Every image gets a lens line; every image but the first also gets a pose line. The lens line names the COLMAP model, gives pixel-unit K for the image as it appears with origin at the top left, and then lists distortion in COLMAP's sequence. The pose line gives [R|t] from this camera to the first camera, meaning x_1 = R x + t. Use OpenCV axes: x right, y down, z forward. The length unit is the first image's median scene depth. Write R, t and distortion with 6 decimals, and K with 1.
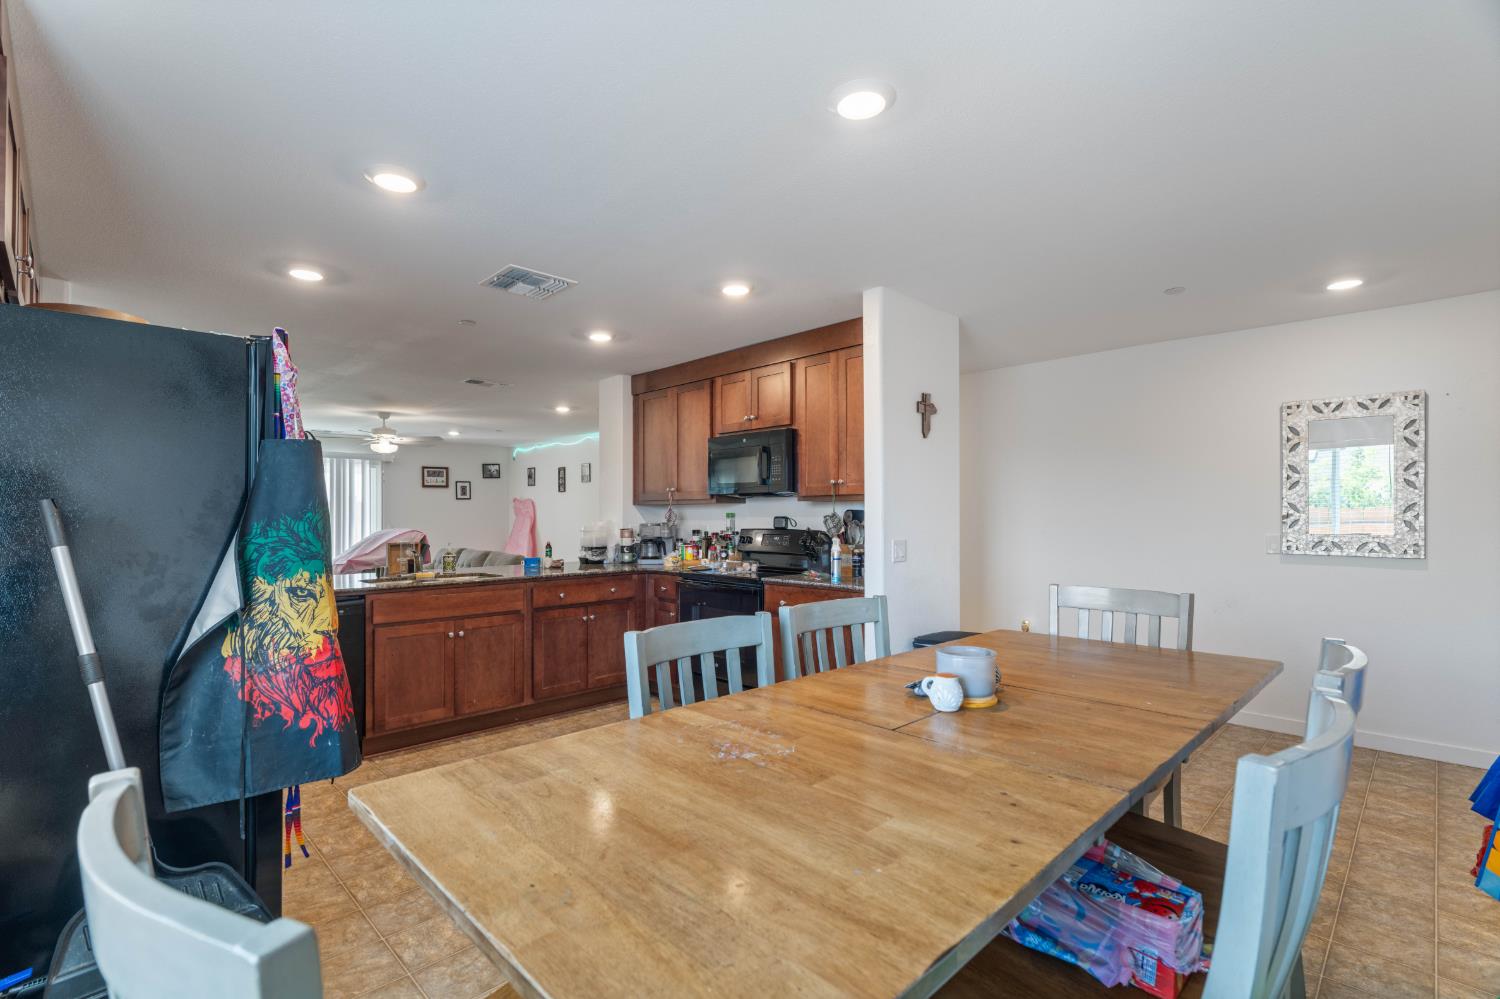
lens RADIAL K [[677.2, 0, 737.3], [0, 677.2, 514.0], [0, 0, 1]] dist [-0.005092, 0.002925]
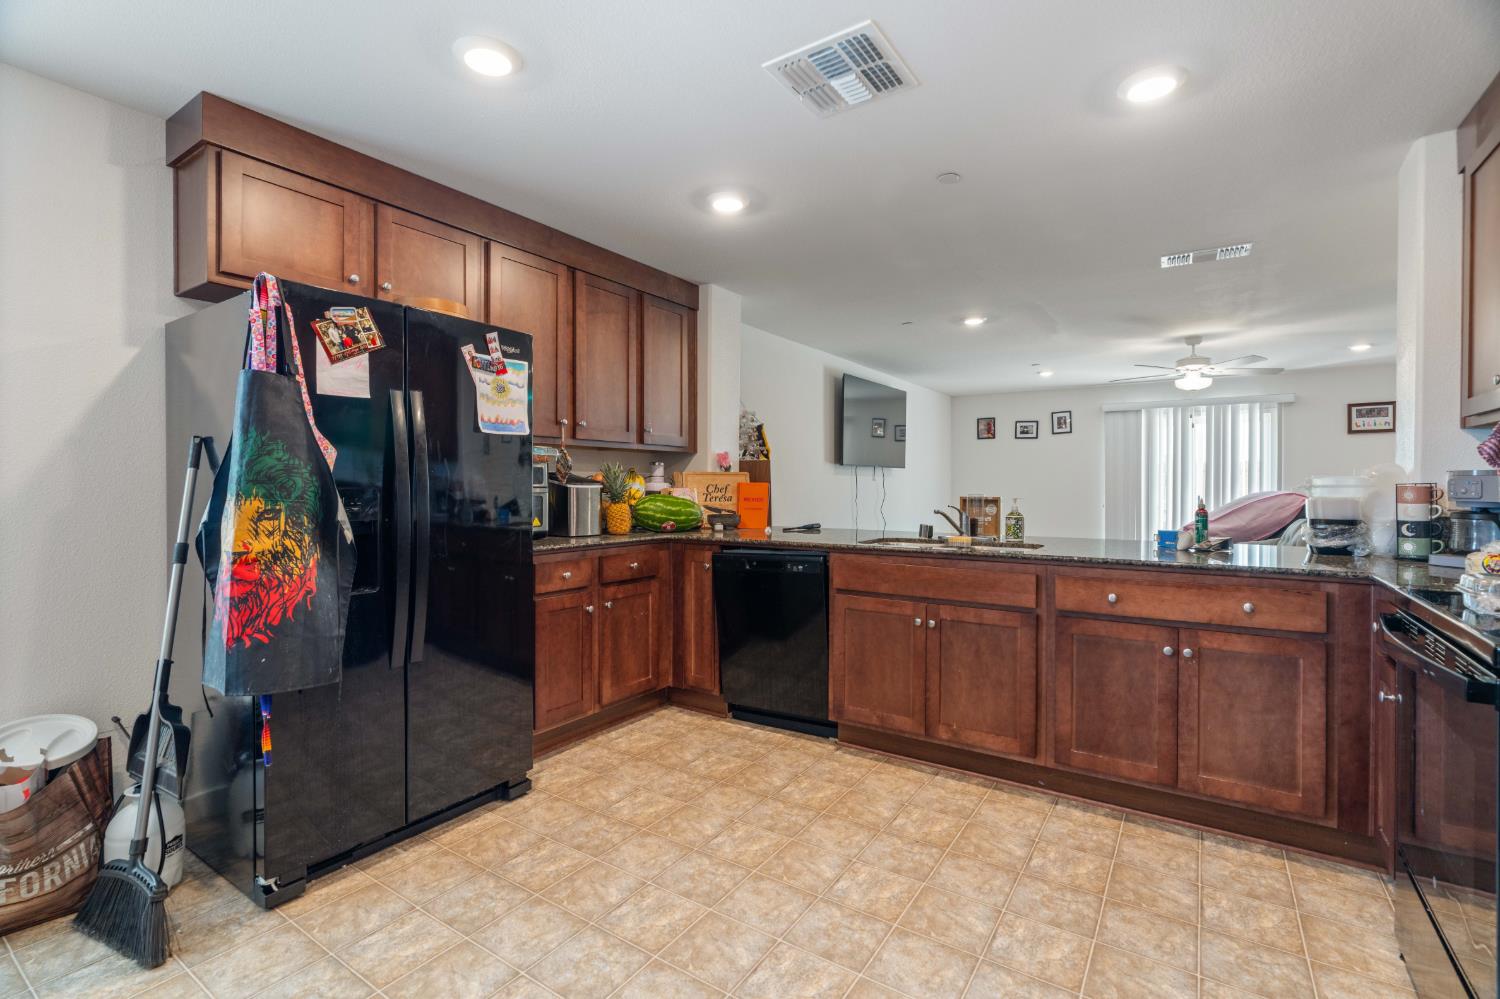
lens RADIAL K [[677.2, 0, 747.0], [0, 677.2, 494.0], [0, 0, 1]] dist [-0.005092, 0.002925]
pose [[0.211456, 0.015703, -0.977261, 0.206621], [0.000747, 0.999868, 0.016227, 0.025288], [0.977387, -0.004162, 0.211417, 0.567428]]
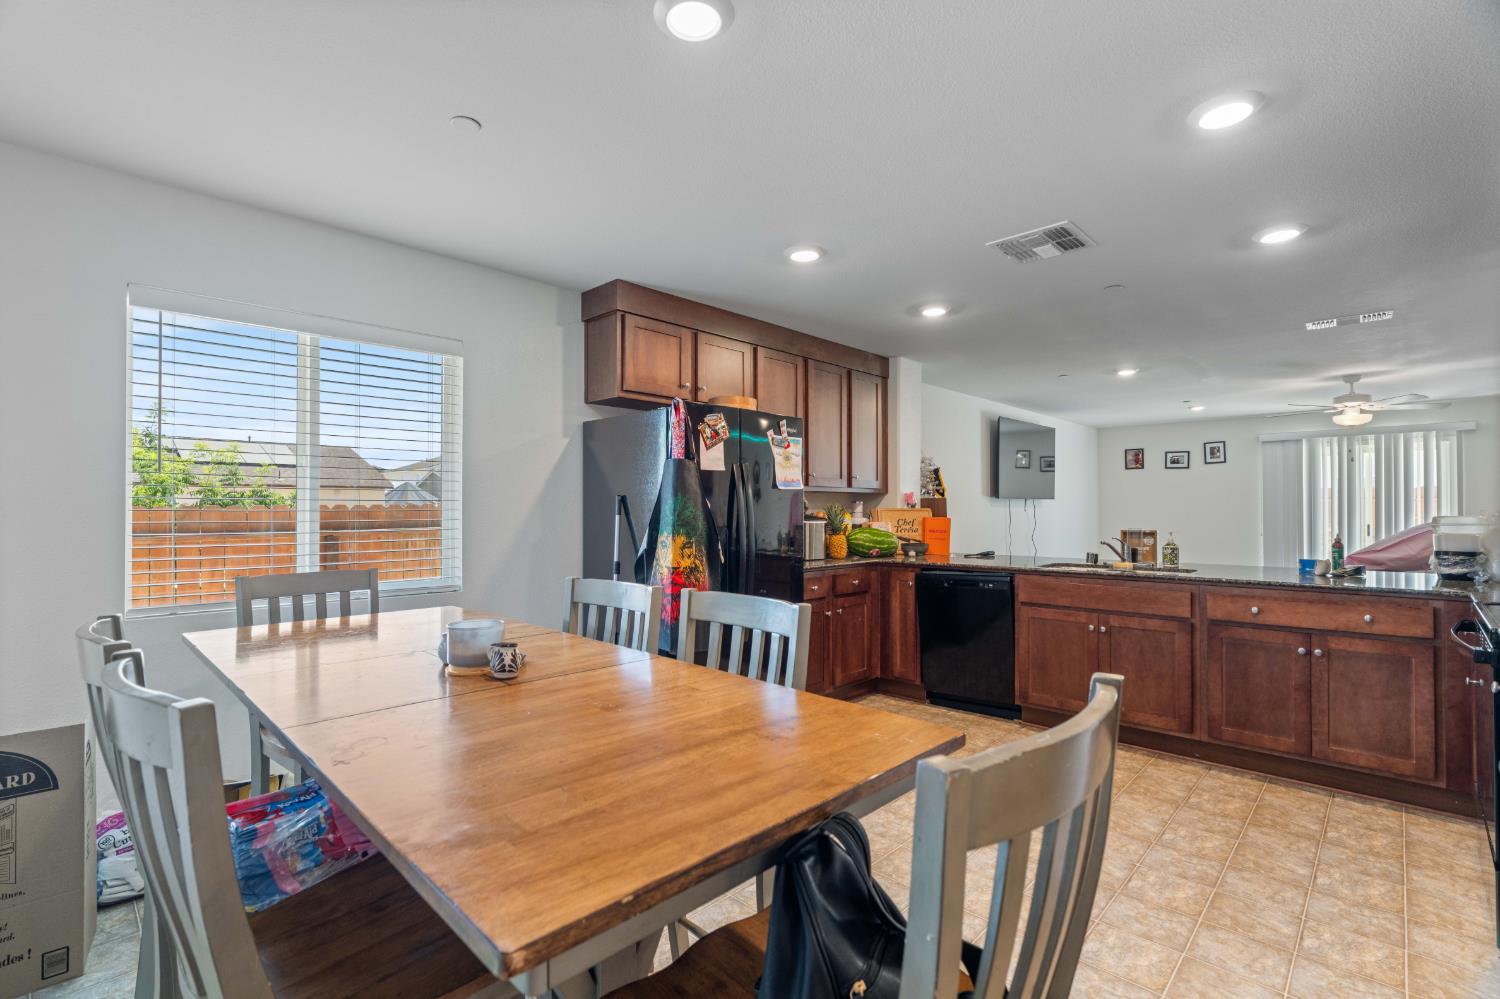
lens RADIAL K [[677.2, 0, 747.1], [0, 677.2, 508.3], [0, 0, 1]] dist [-0.005092, 0.002925]
pose [[0.039678, 0.000072, -0.999213, 0.422992], [0.005039, 0.999987, 0.000272, 0.008107], [0.999200, -0.005046, 0.039677, 0.411235]]
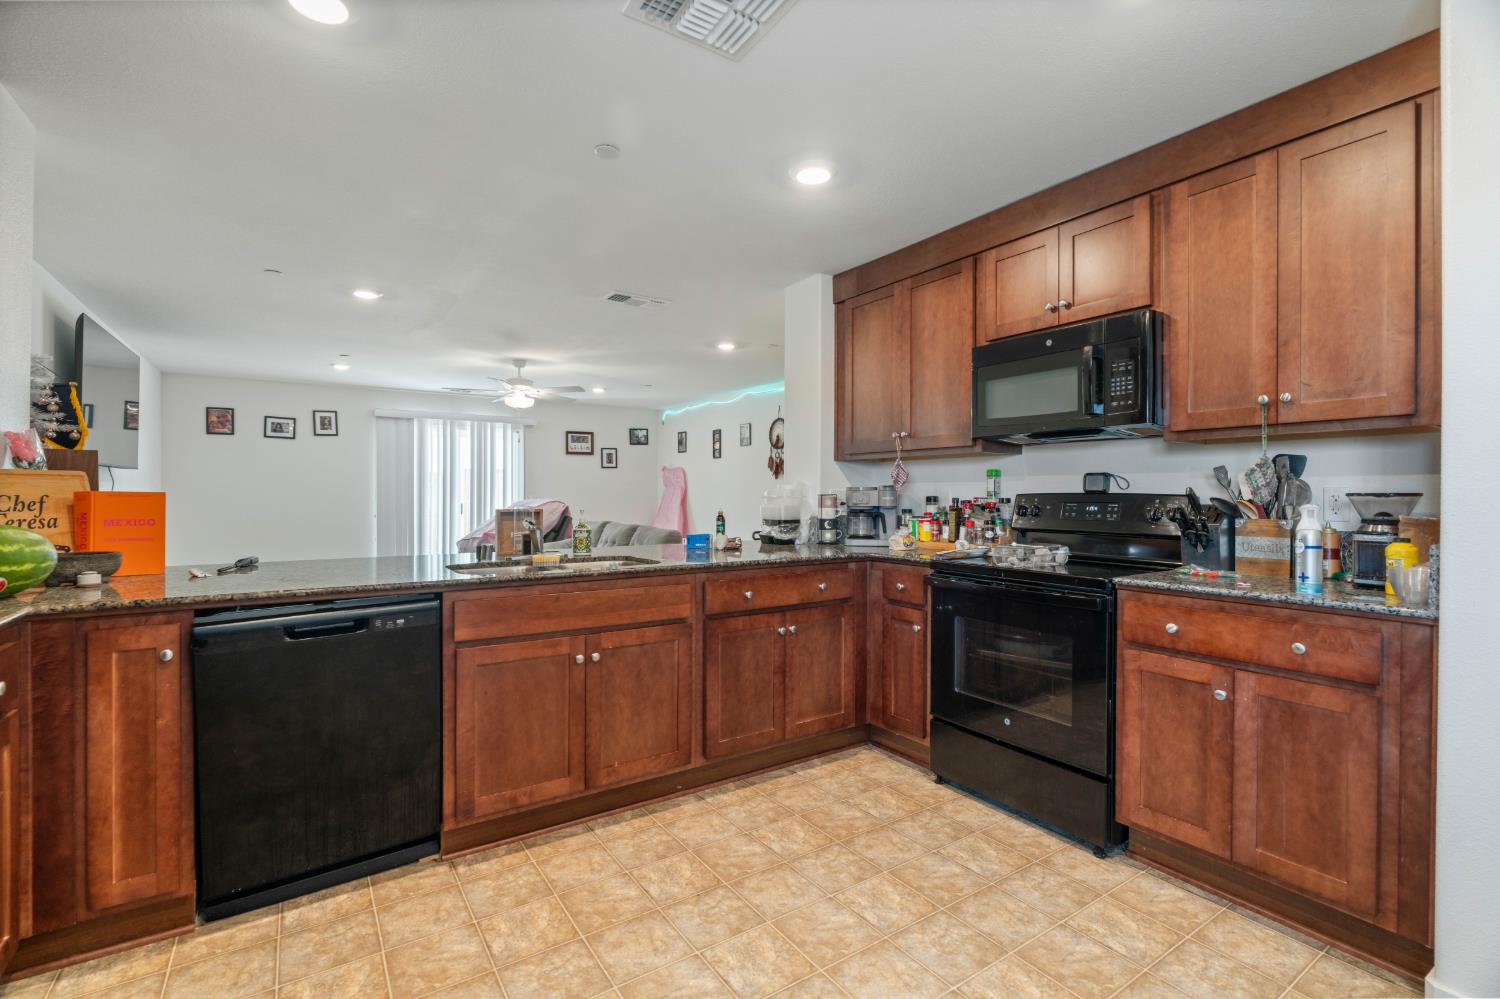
lens RADIAL K [[677.2, 0, 752.8], [0, 677.2, 498.1], [0, 0, 1]] dist [-0.005092, 0.002925]
pose [[0.983821, 0.005528, -0.179071, -0.136300], [-0.003970, 0.999951, 0.009061, 0.023051], [0.179113, -0.008204, 0.983794, 0.363058]]
